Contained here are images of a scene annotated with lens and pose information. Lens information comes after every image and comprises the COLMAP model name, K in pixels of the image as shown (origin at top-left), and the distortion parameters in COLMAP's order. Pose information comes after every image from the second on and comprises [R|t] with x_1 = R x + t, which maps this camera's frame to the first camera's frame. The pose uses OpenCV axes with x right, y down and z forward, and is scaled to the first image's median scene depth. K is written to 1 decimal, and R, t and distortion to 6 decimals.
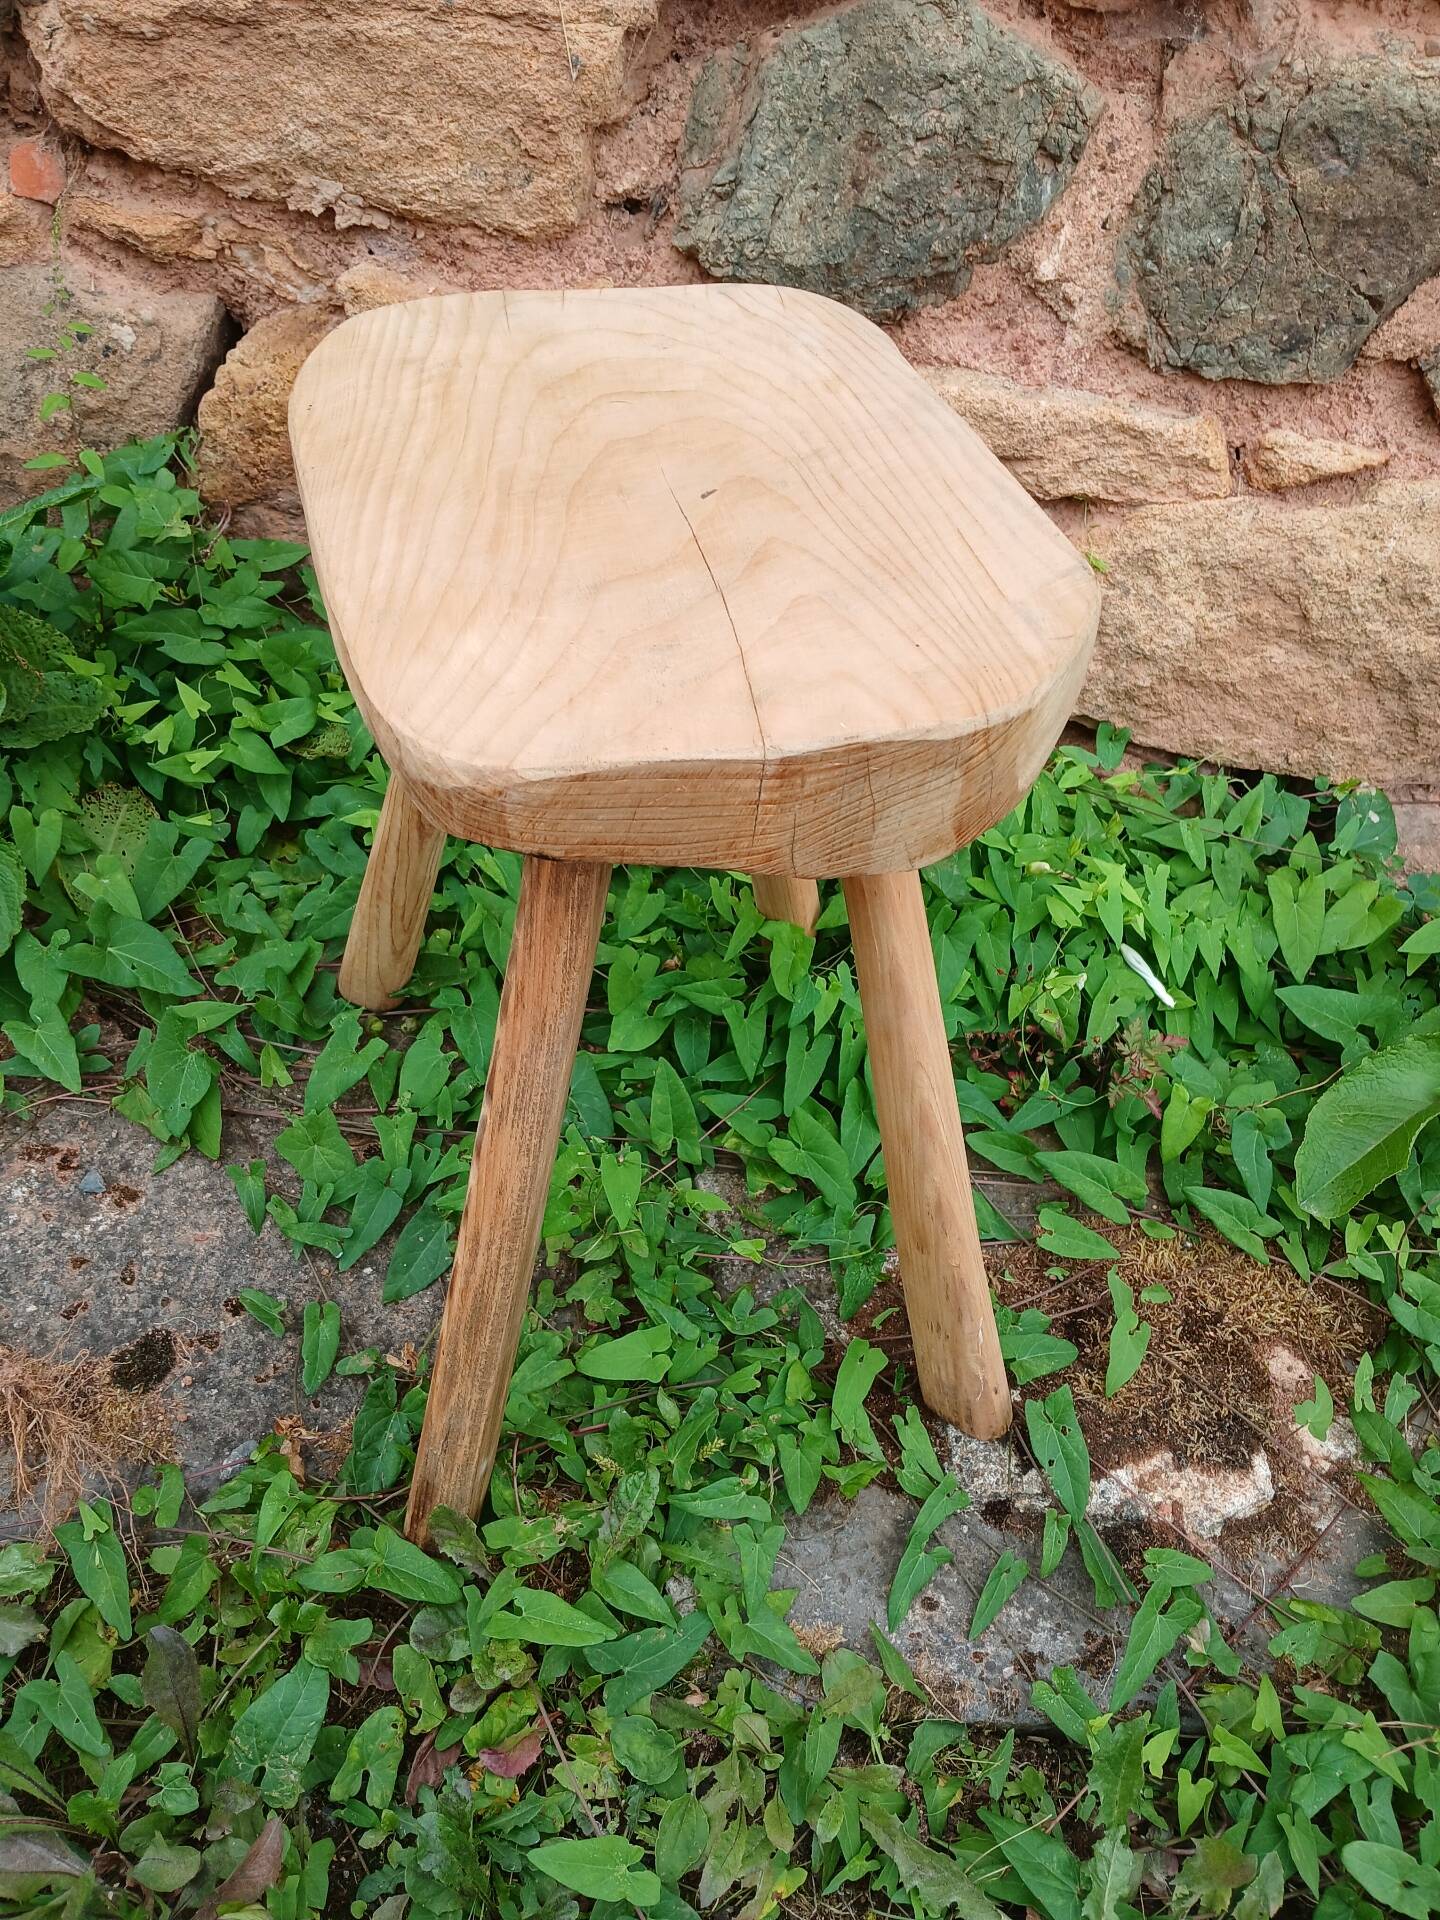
lens RADIAL K [[1517.6, 0, 720.0], [0, 1517.6, 960.0], [0, 0, 1]] dist [-0.005033, -0.047985]
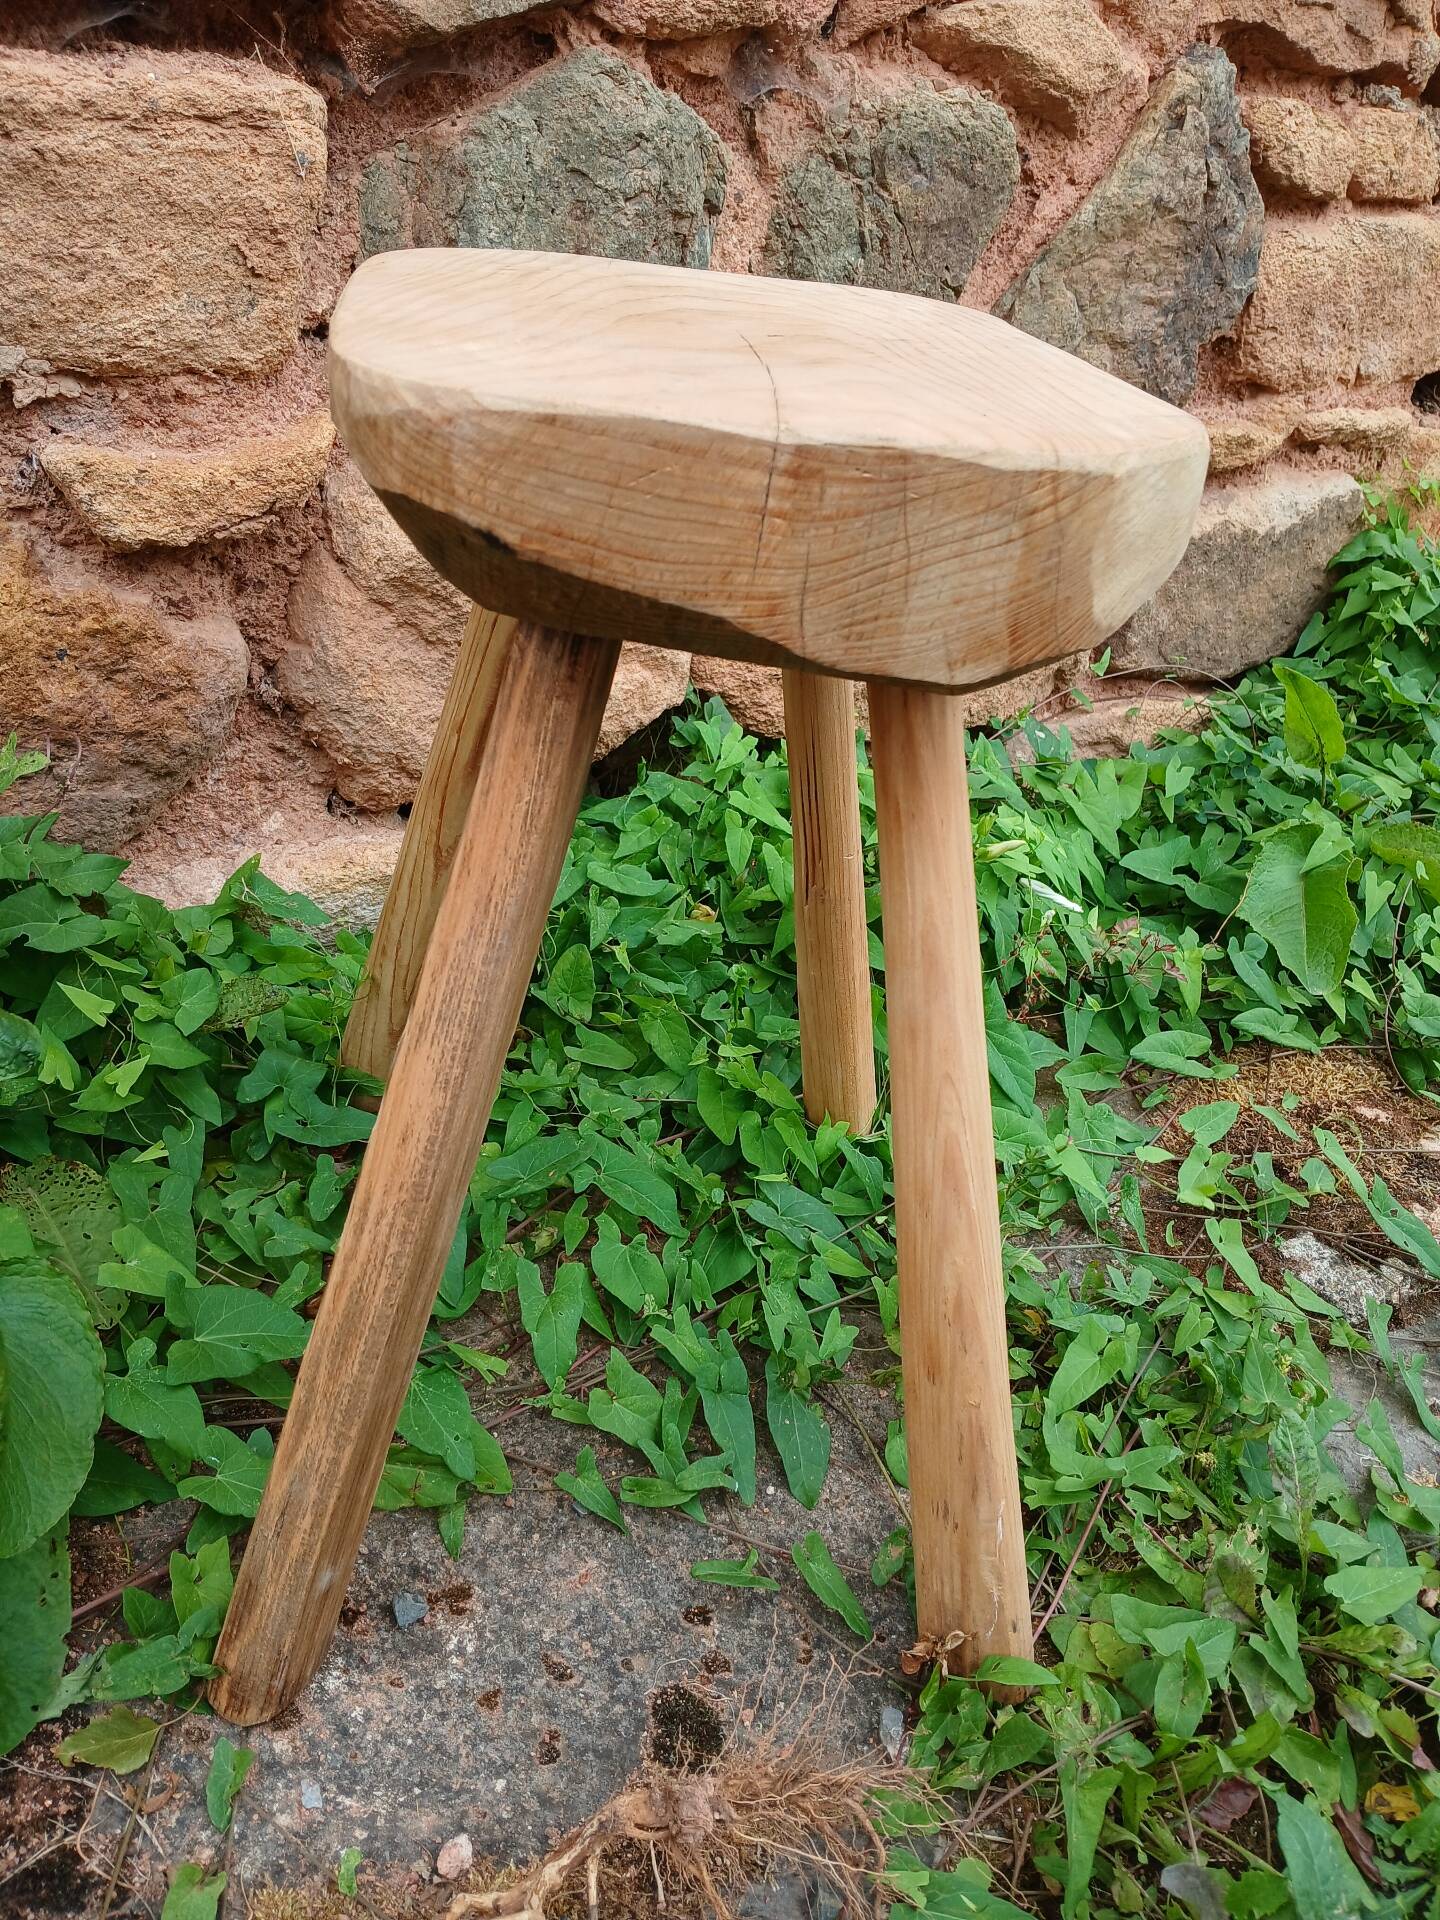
lens RADIAL K [[1493.8, 0, 712.1], [0, 1493.8, 952.8], [0, 0, 1]] dist [0.028406, -0.095090]
pose [[0.749562, -0.374351, 0.545910, -0.530844], [0.464677, 0.884930, -0.031196, -0.032319], [-0.471415, 0.277055, 0.837263, 0.248468]]
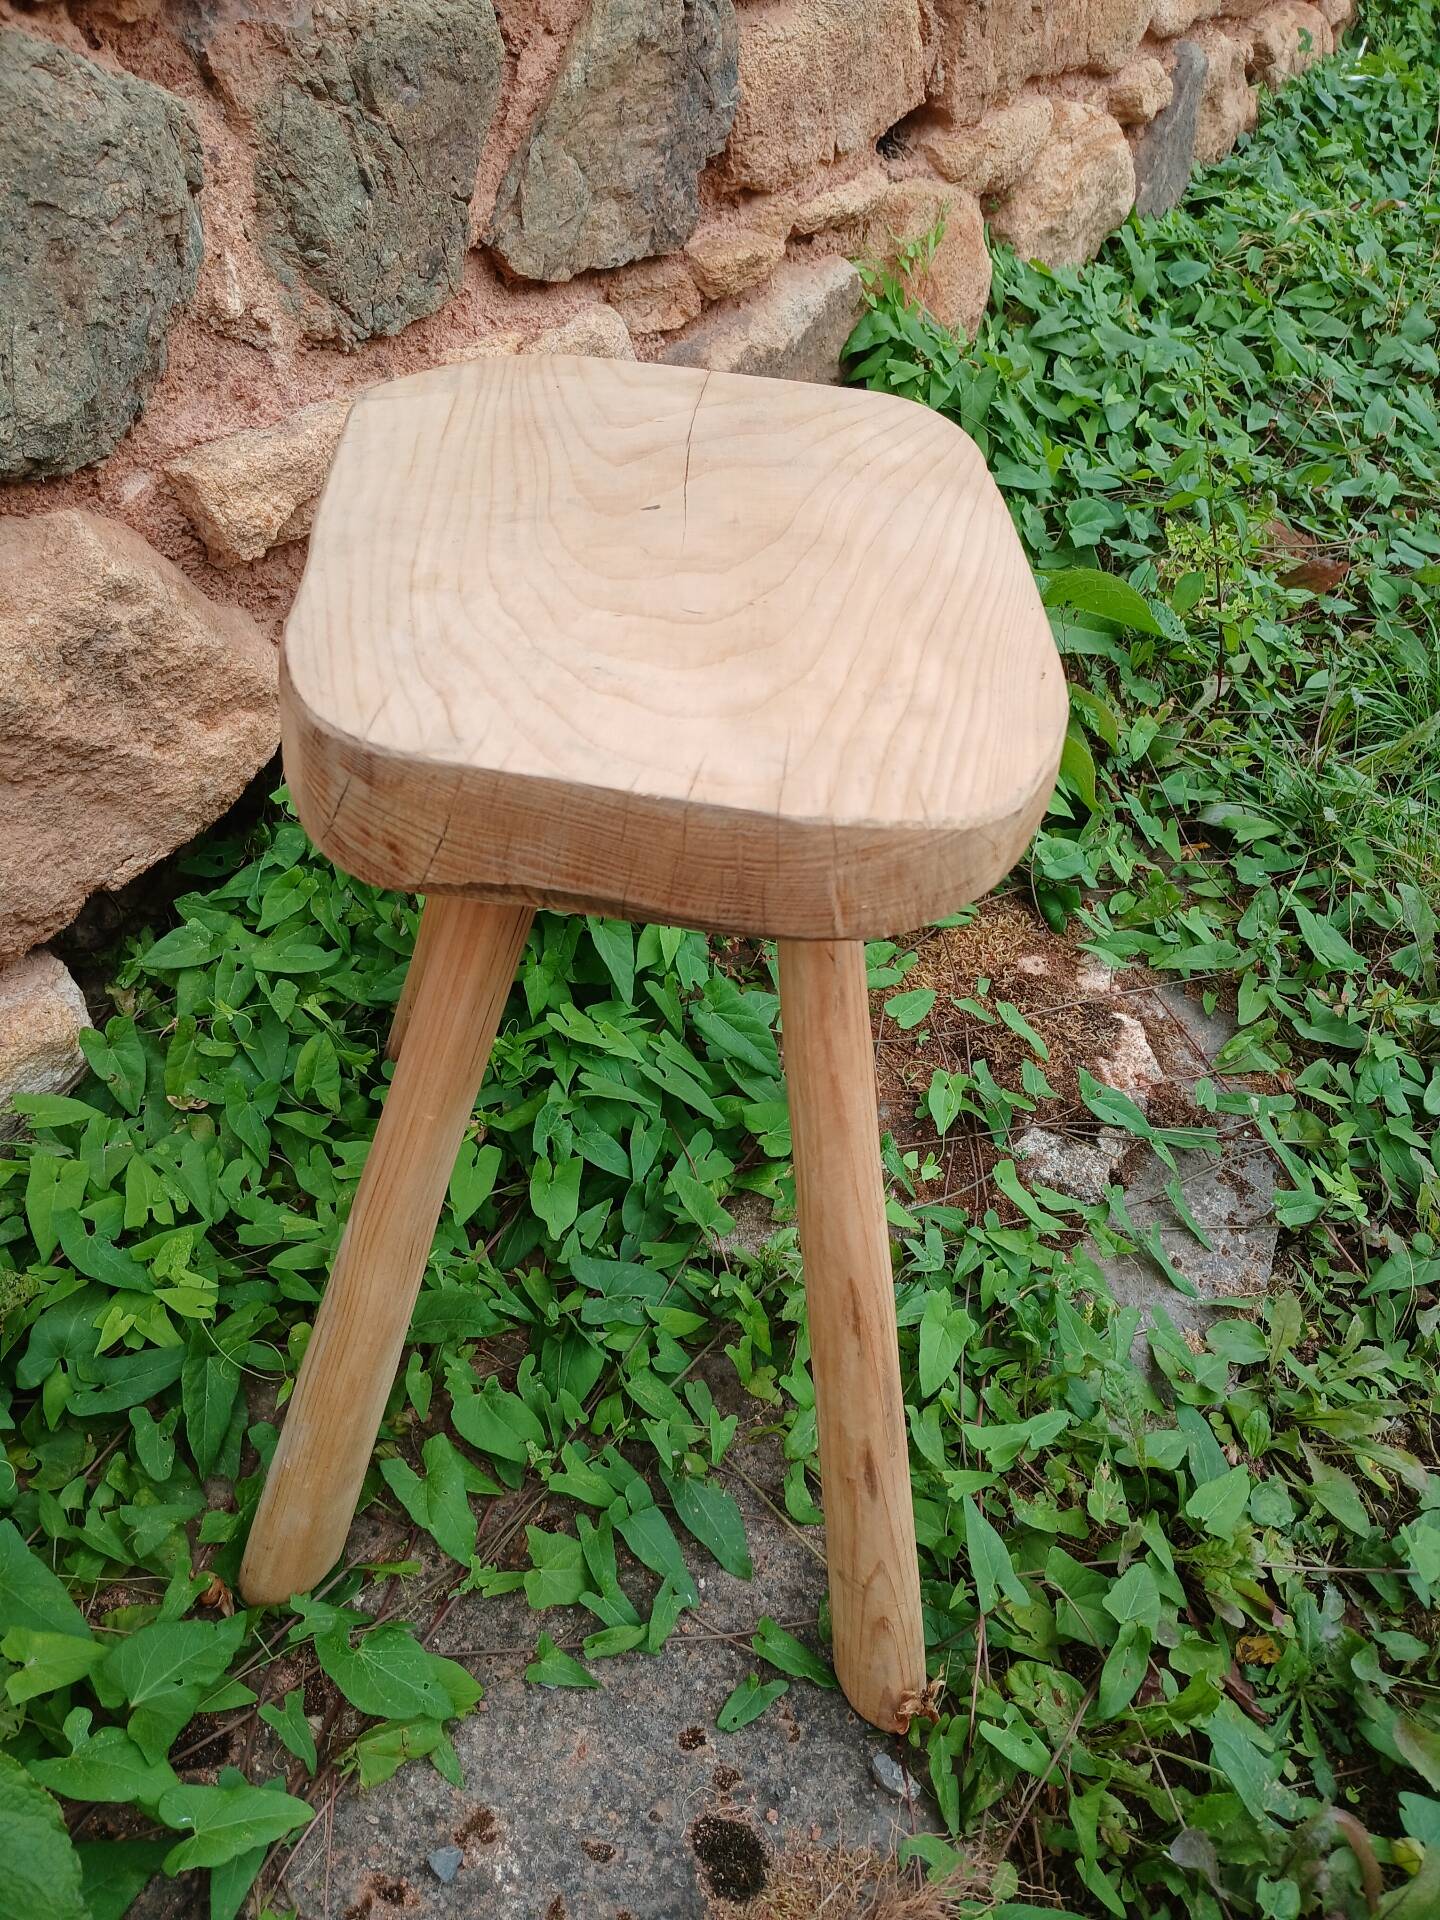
lens RADIAL K [[1502.0, 0, 717.0], [0, 1502.0, 954.6], [0, 0, 1]] dist [0.024280, -0.084696]
pose [[0.422357, -0.662307, 0.618841, -0.478183], [0.626088, 0.706853, 0.329199, -0.297060], [-0.655460, 0.248410, 0.713207, 0.264631]]
